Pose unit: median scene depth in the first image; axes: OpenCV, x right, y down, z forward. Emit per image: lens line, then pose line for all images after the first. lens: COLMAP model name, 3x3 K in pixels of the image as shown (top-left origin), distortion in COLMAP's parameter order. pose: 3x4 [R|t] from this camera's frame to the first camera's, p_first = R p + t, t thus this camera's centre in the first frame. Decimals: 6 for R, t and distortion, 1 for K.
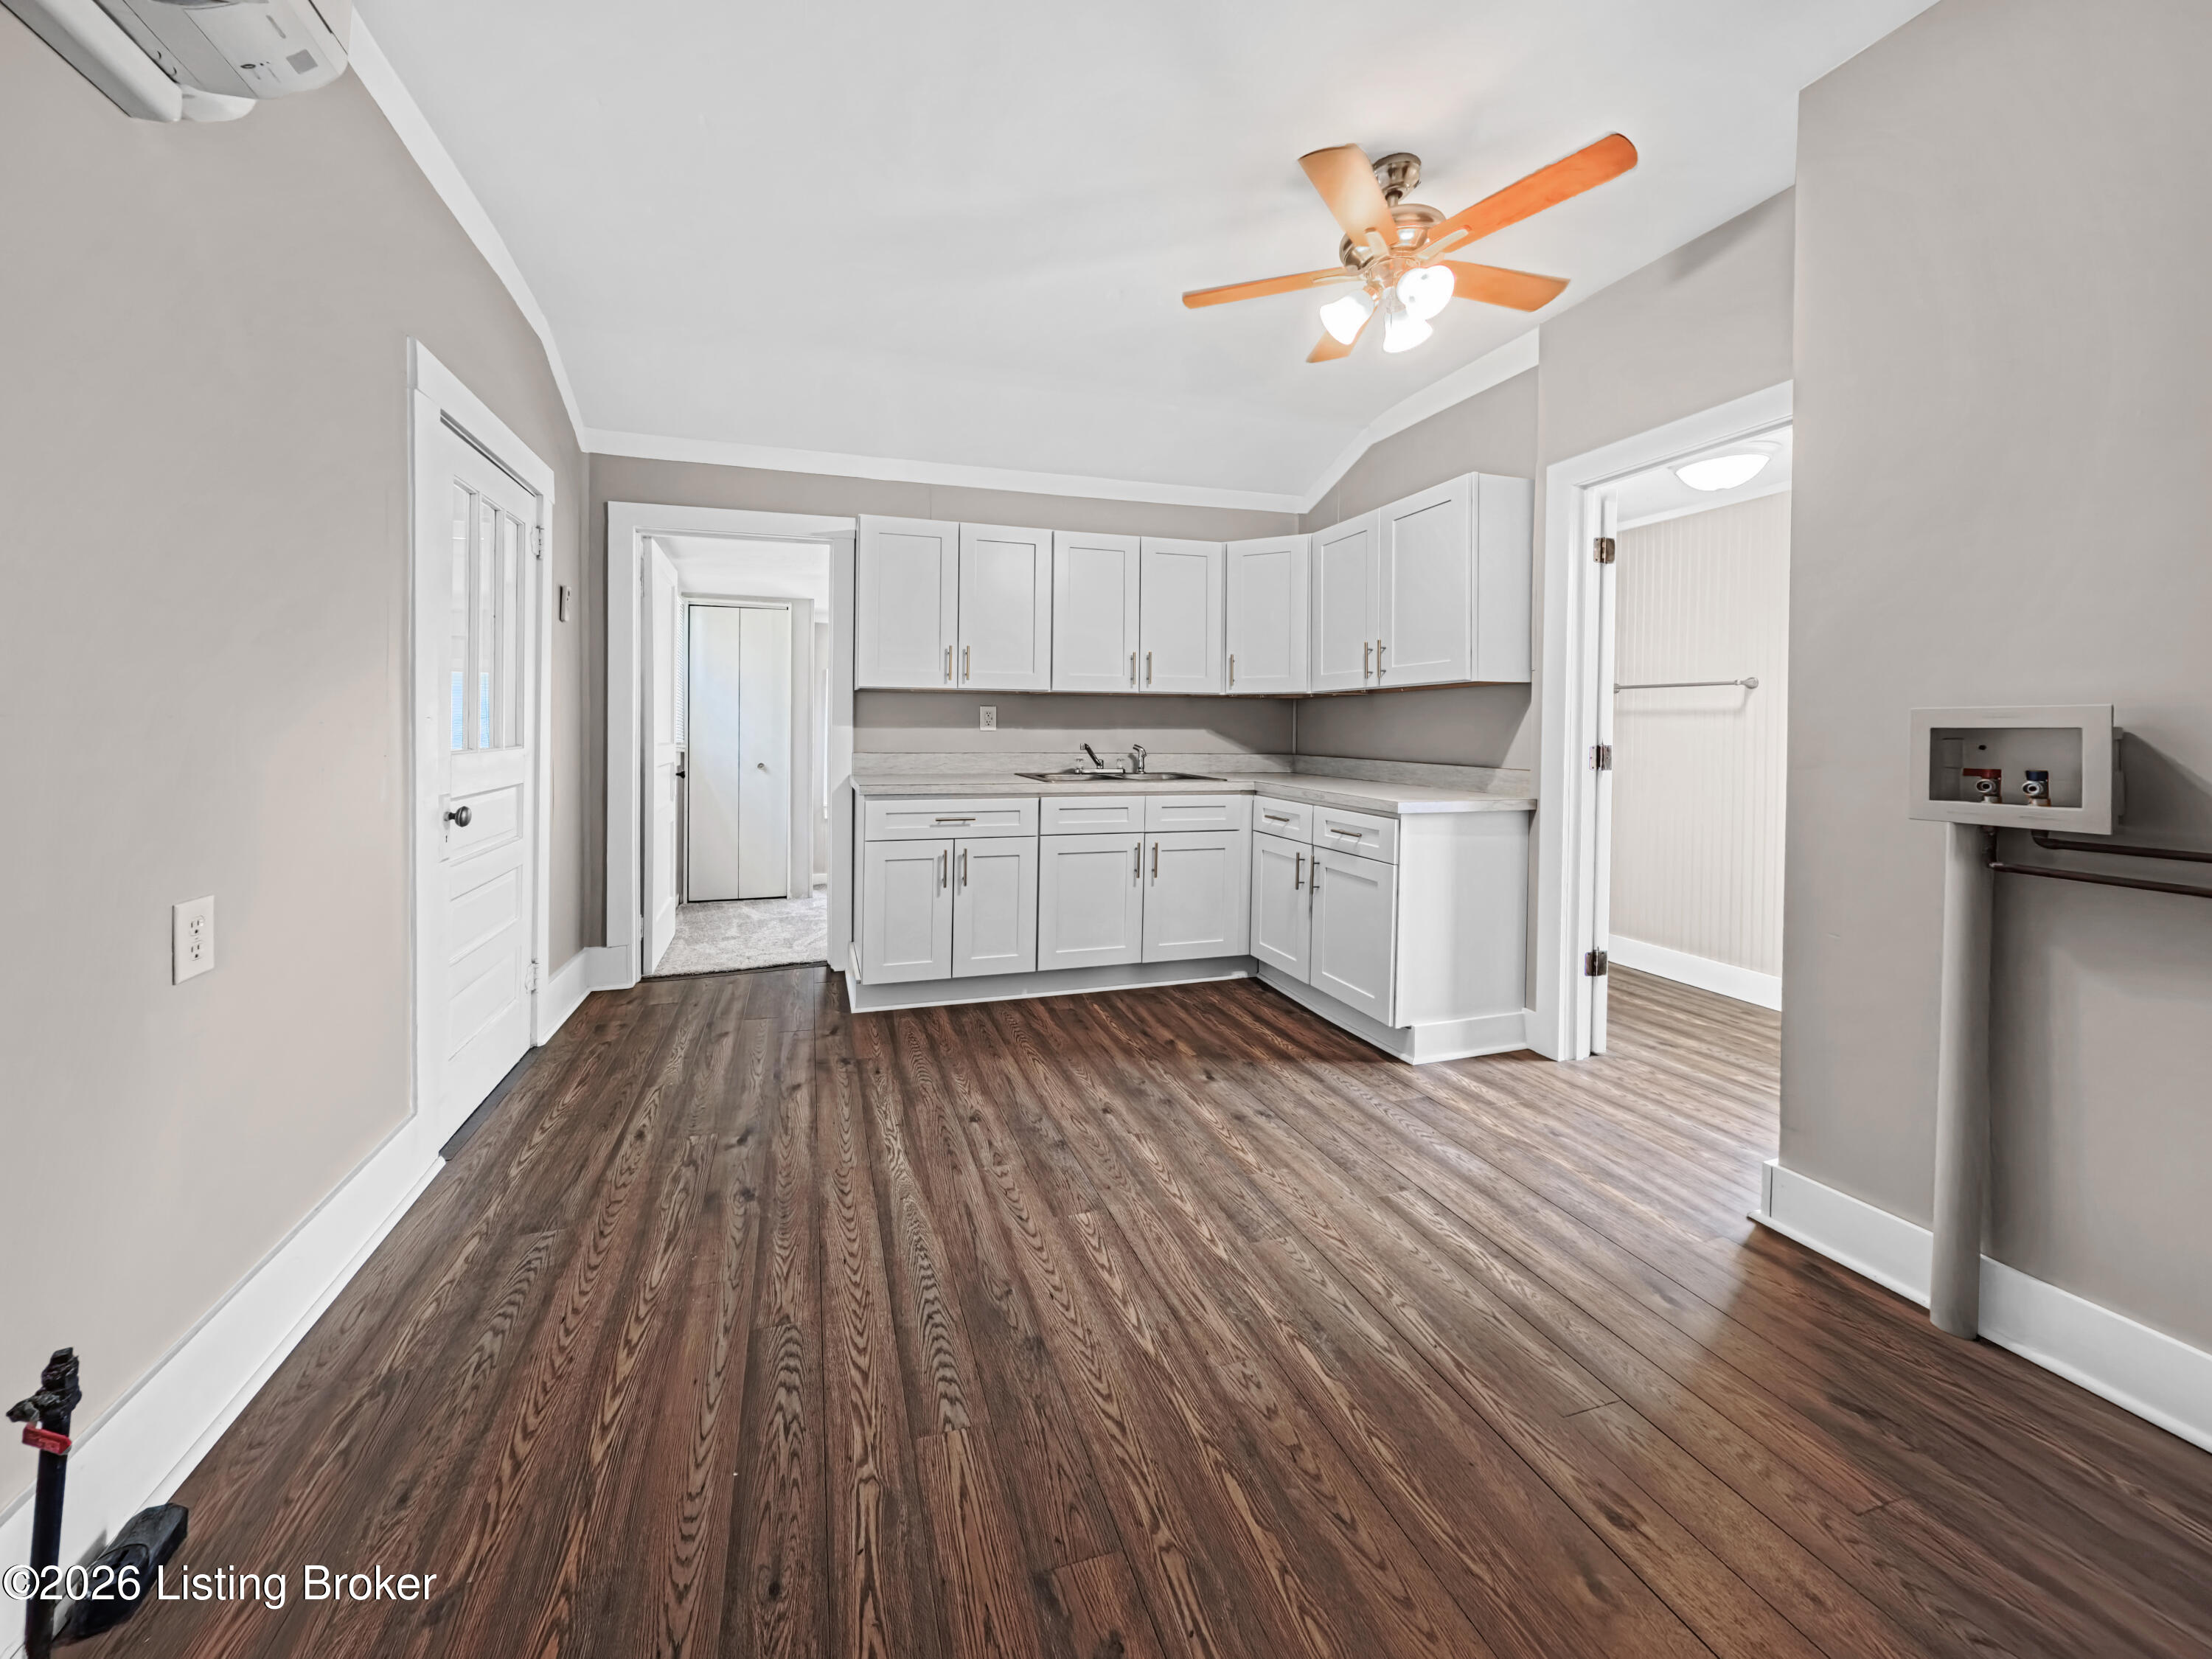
lens RADIAL K [[876.0, 0, 1098.2], [0, 876.0, 819.0], [0, 0, 1]] dist [-0.008226, 0.000060]
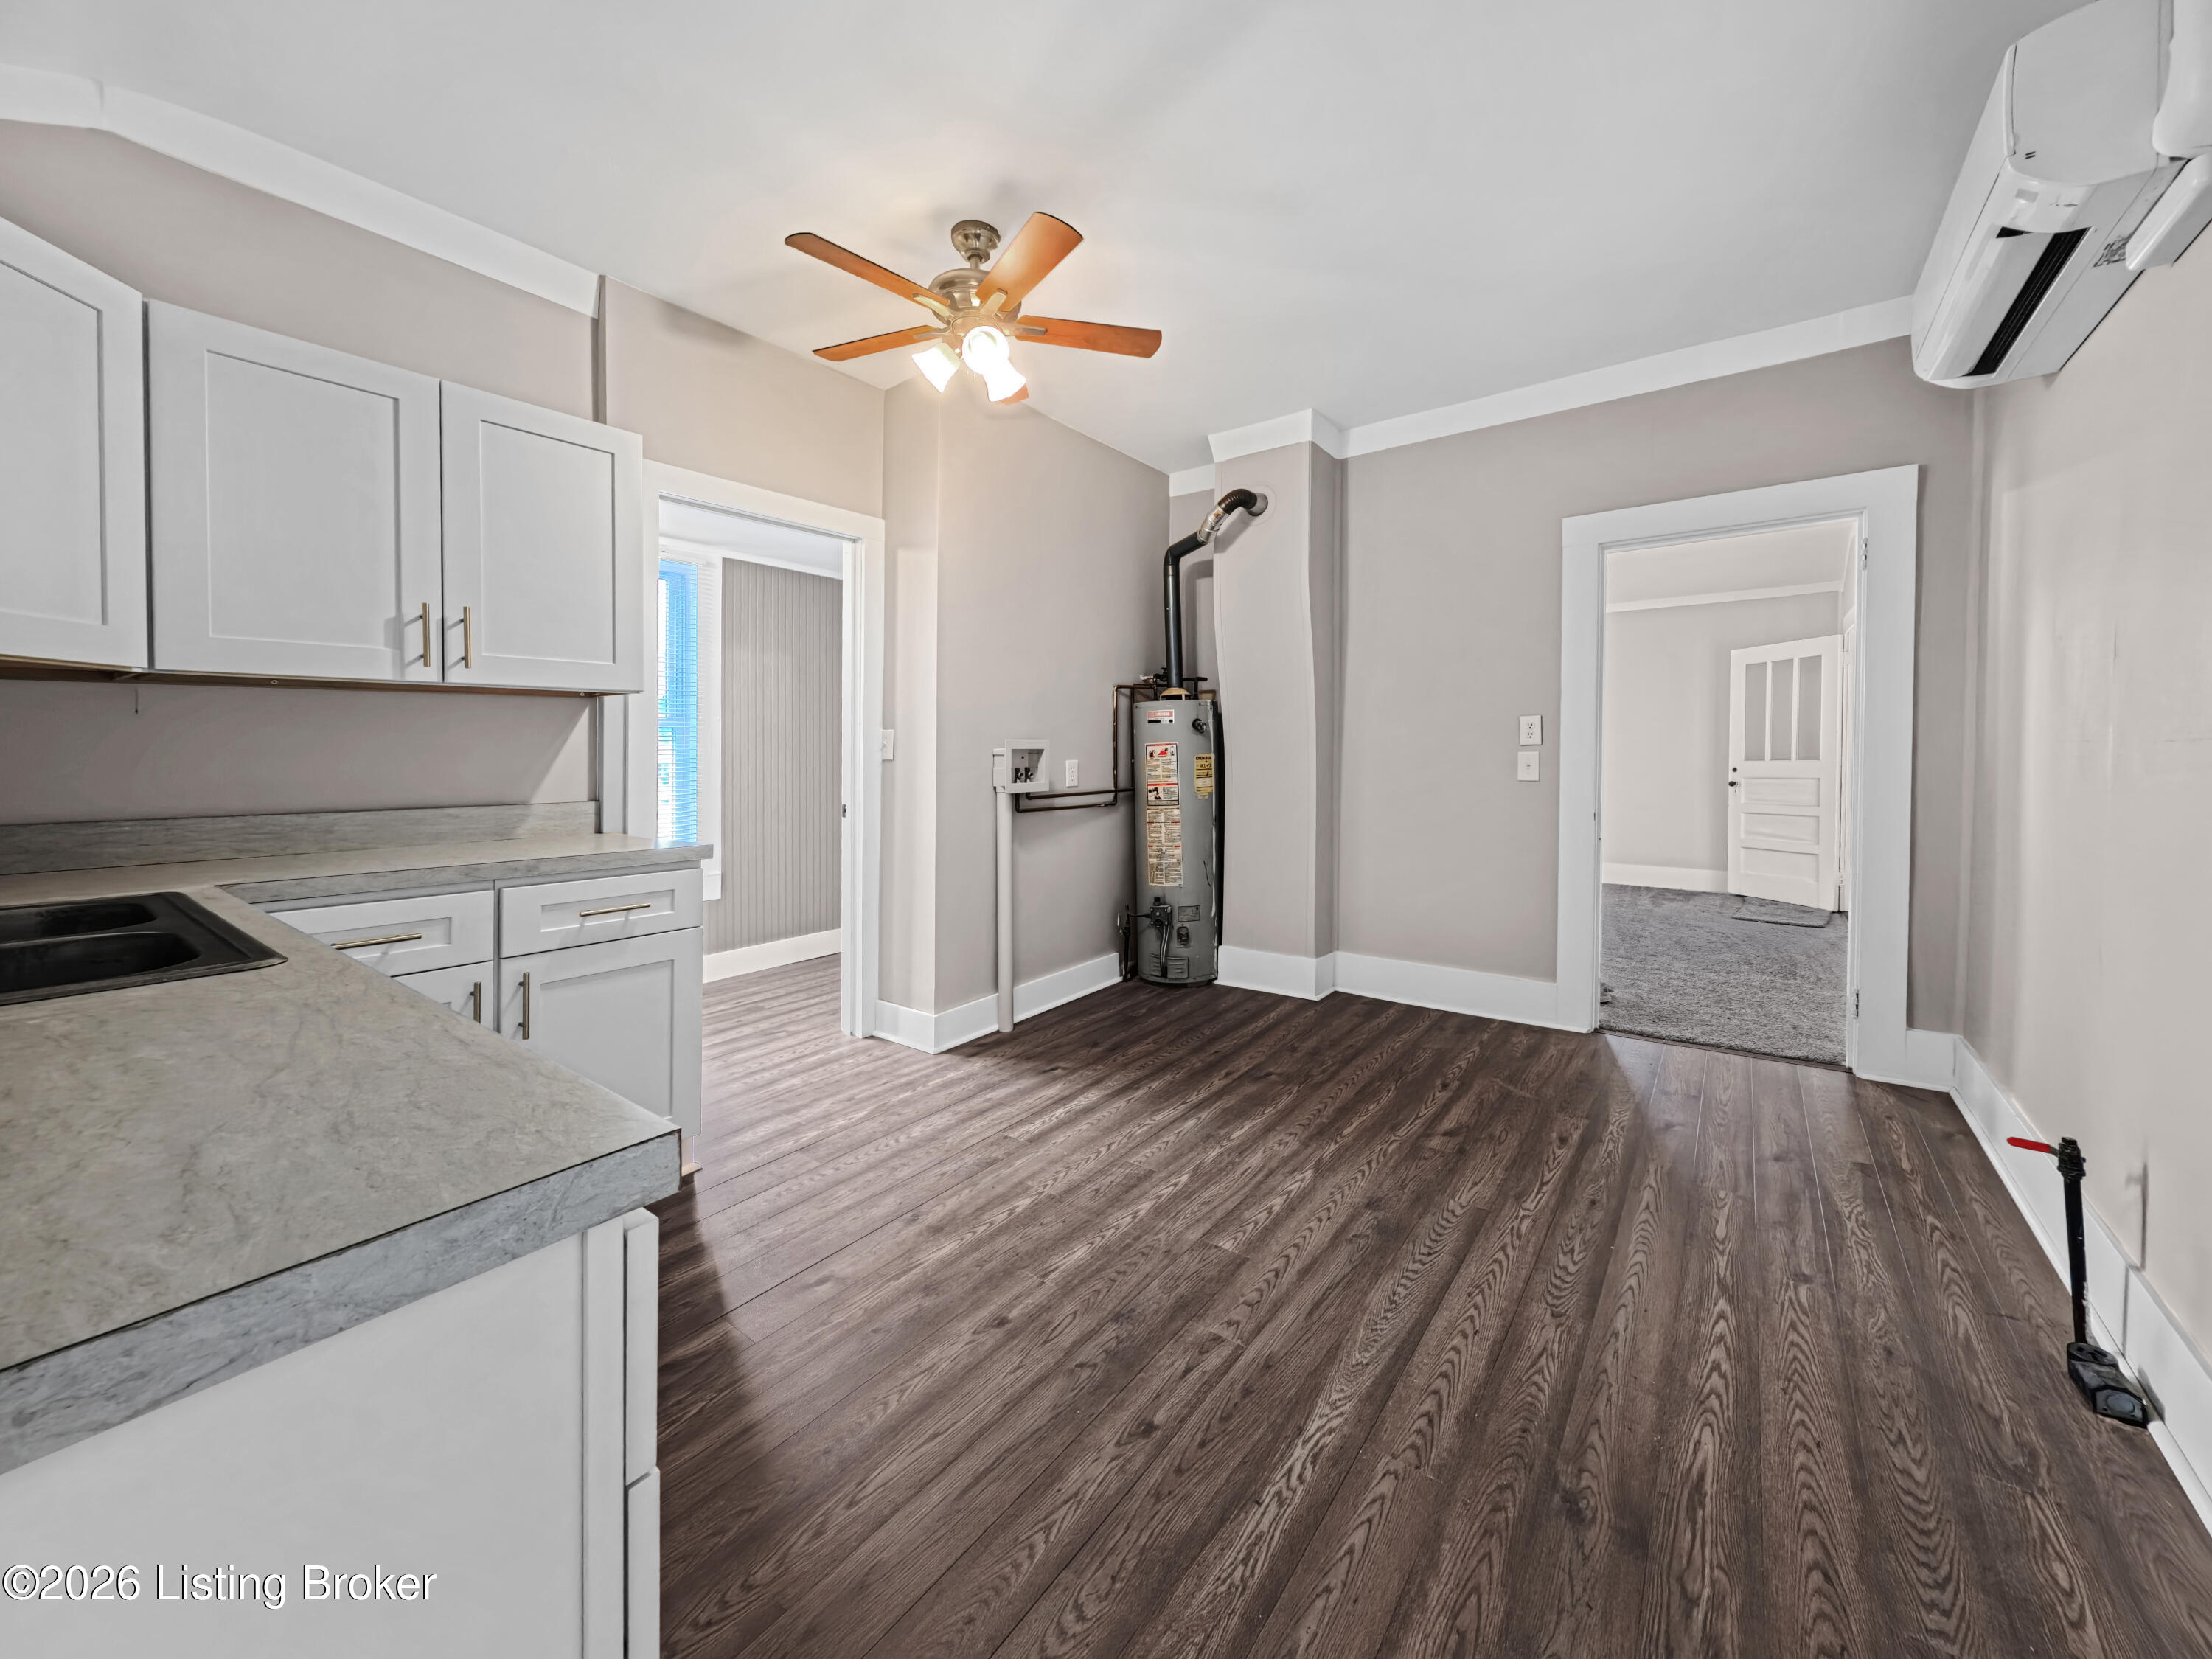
lens RADIAL K [[876.0, 0, 1088.5], [0, 876.0, 841.0], [0, 0, 1]] dist [-0.008226, 0.000060]
pose [[-0.576847, -0.085027, 0.812415, -0.689035], [0.086876, 0.982541, 0.164518, -0.169264], [-0.812219, 0.165481, -0.559389, 1.602815]]
